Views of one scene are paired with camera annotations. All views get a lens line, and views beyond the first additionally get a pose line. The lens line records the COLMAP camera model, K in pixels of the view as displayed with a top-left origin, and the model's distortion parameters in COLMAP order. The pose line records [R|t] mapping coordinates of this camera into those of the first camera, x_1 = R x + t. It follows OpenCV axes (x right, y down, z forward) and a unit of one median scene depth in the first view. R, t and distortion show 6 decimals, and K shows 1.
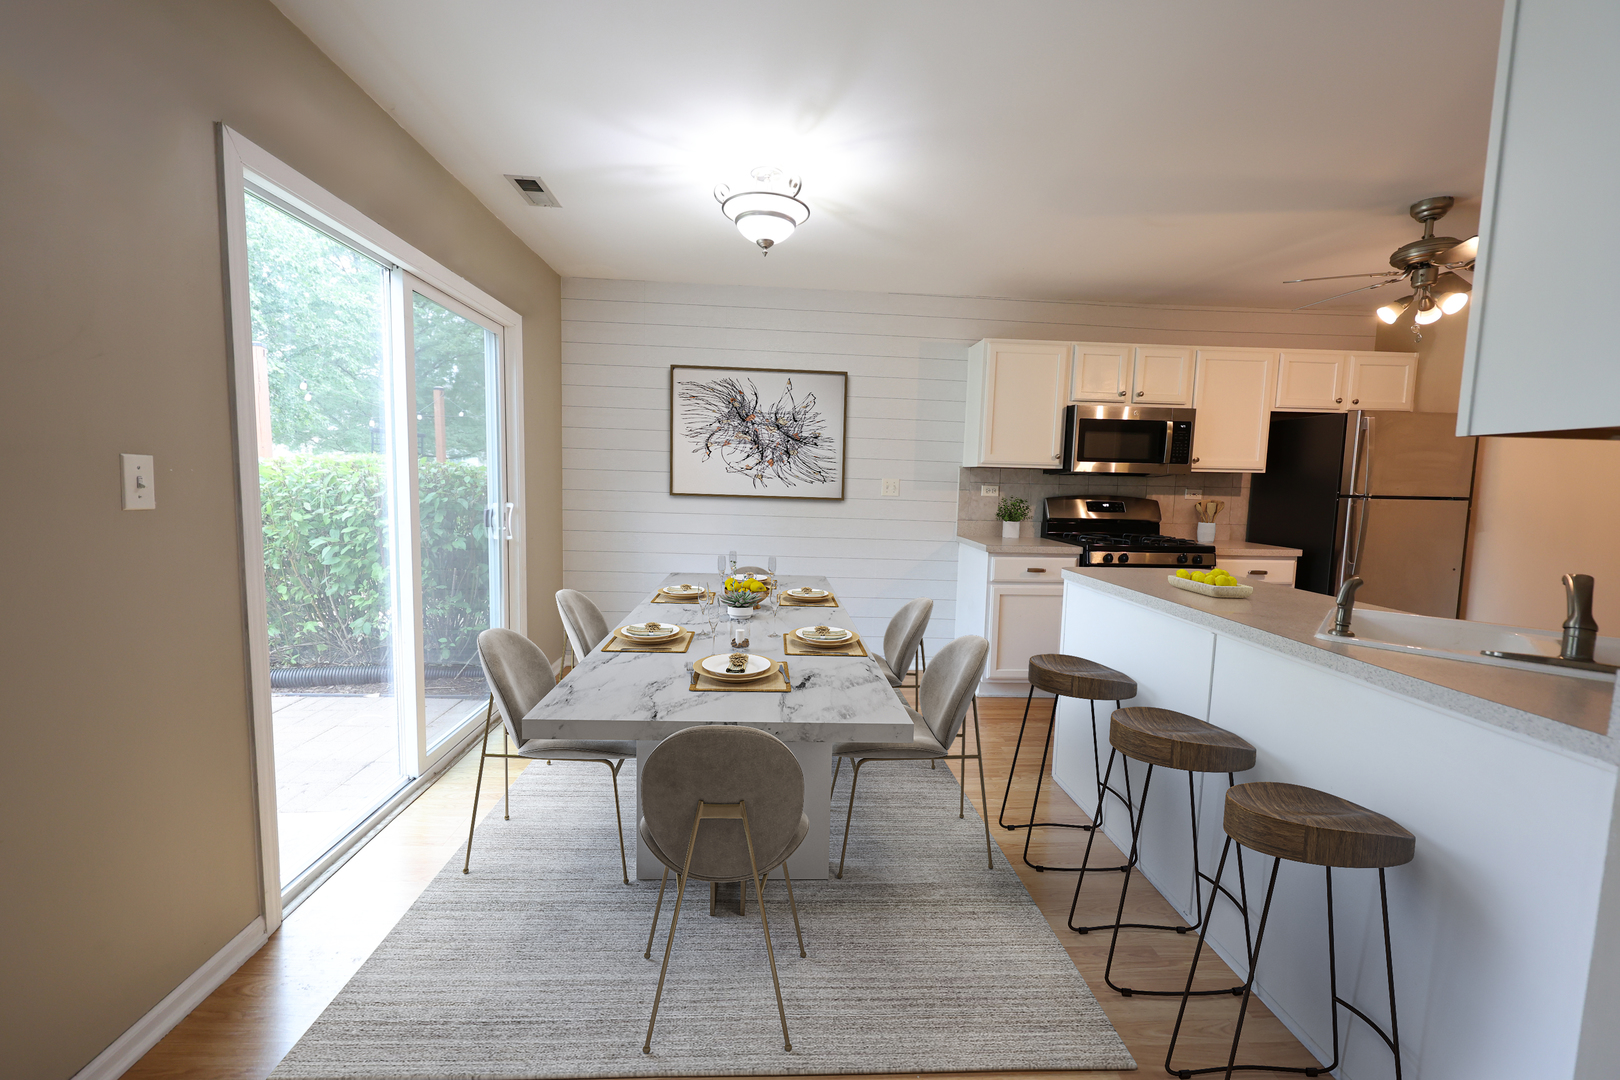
lens RADIAL K [[664.8, 0, 800.8], [0, 664.8, 541.8], [0, 0, 1]] dist [-0.001263, 0.000590]
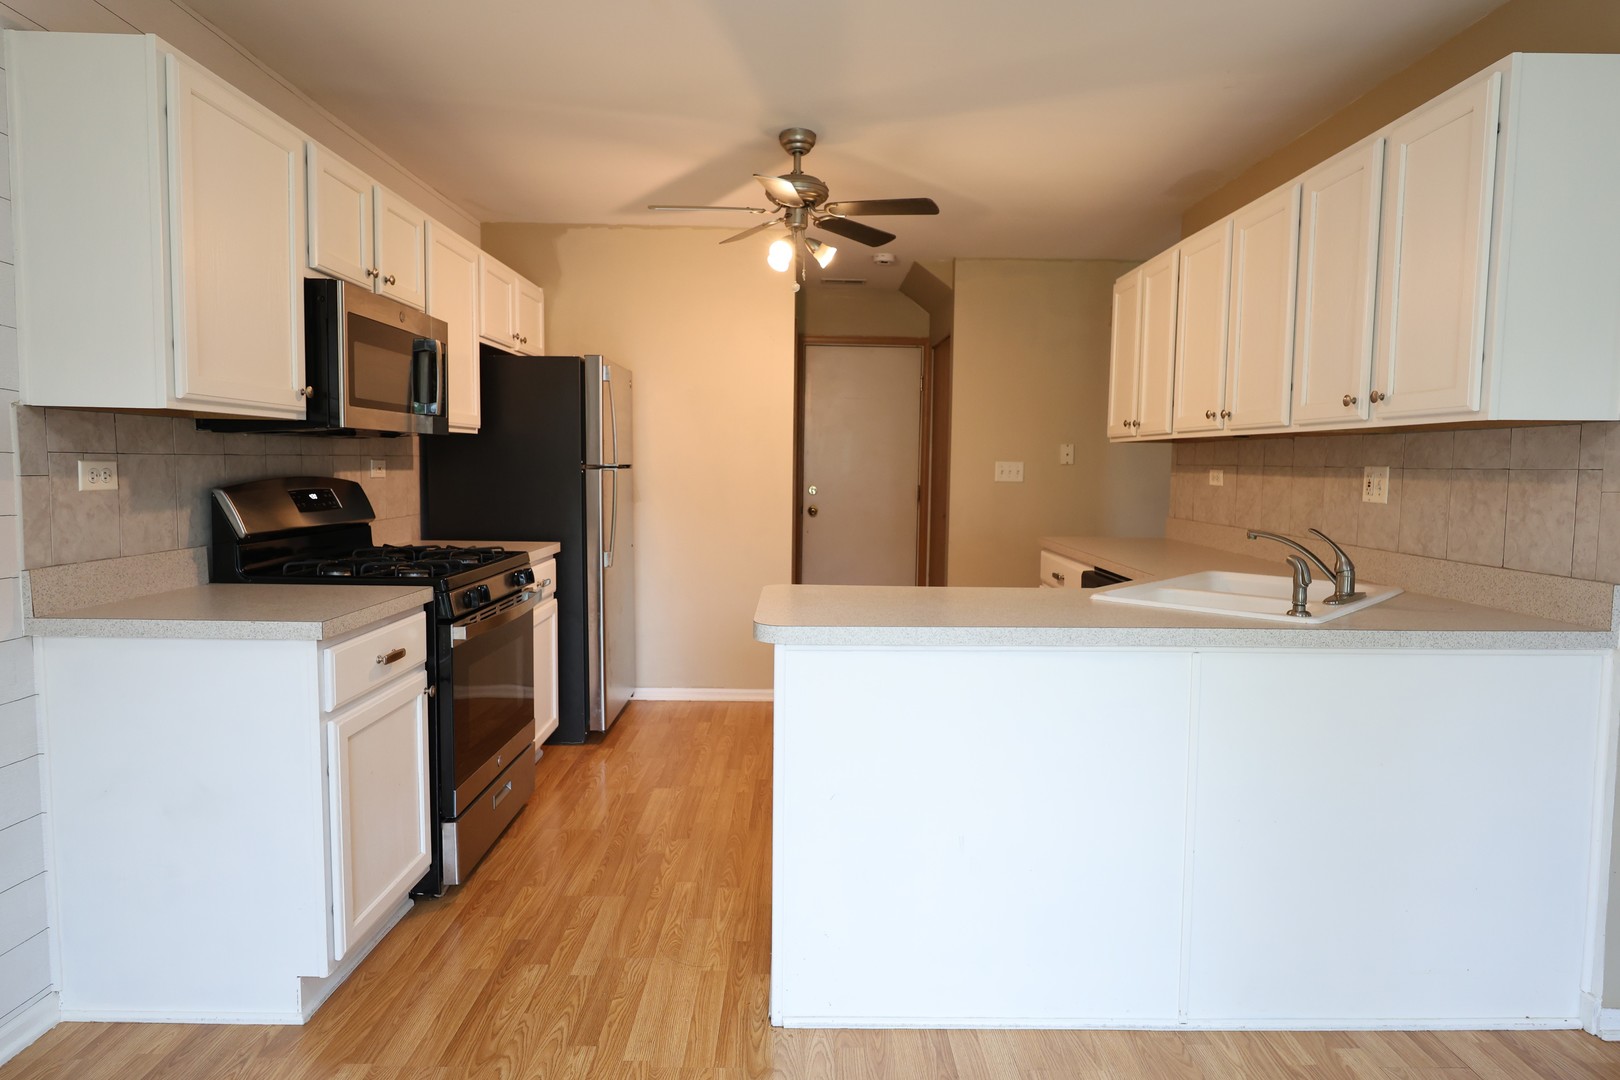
lens RADIAL K [[906.5, 0, 811.1], [0, 906.5, 539.6], [0, 0, 1]] dist [-0.013925, -0.001785]
pose [[0.024113, -0.105385, 0.994139, -0.202281], [0.081892, 0.991294, 0.103097, -0.066646], [-0.996350, 0.078926, 0.032533, 0.662389]]
